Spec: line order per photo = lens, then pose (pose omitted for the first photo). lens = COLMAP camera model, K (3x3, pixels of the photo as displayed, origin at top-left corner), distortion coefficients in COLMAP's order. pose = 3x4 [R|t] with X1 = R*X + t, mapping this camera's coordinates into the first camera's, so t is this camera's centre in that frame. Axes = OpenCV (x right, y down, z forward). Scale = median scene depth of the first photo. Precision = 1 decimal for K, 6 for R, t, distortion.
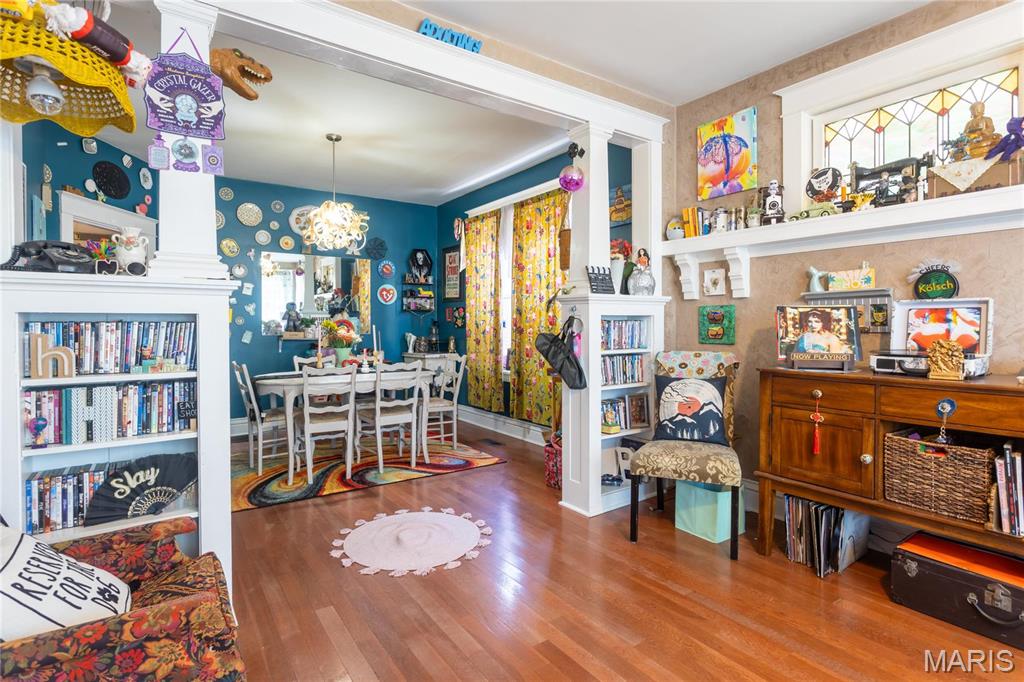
lens RADIAL K [[507.7, 0, 507.4], [0, 507.7, 331.0], [0, 0, 1]] dist [-0.001859, -0.000008]
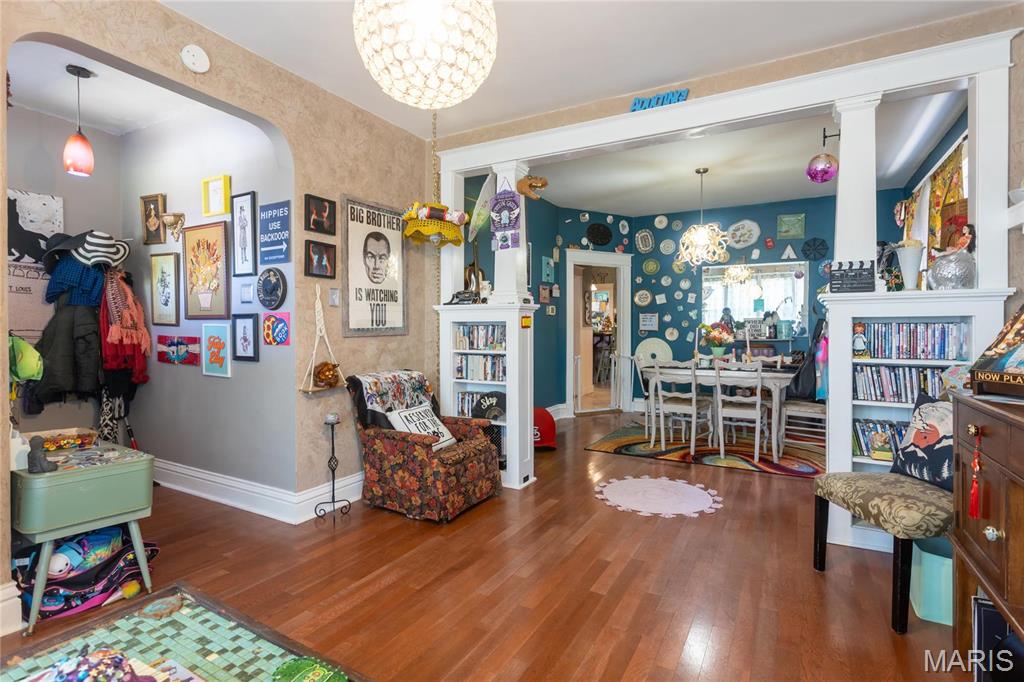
lens RADIAL K [[503.6, 0, 510.1], [0, 503.6, 331.3], [0, 0, 1]] dist [-0.002067, -0.000427]
pose [[0.439812, 0.010769, -0.898025, 0.436572], [-0.013415, 0.999895, 0.005420, -0.002502], [0.897990, 0.009663, 0.439910, 0.062495]]
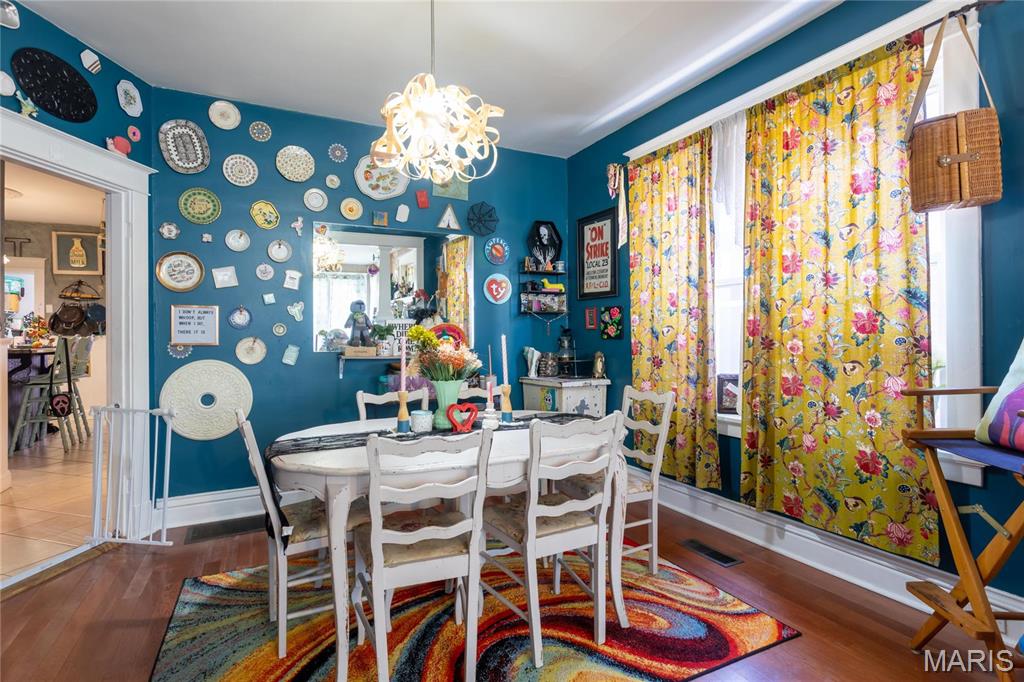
lens RADIAL K [[503.6, 0, 510.1], [0, 503.6, 331.3], [0, 0, 1]] dist [-0.002067, -0.000427]
pose [[0.991620, -0.006752, -0.129014, -0.171185], [0.004023, 0.999763, -0.021404, -0.003327], [0.129128, 0.020705, 0.991412, 0.442144]]
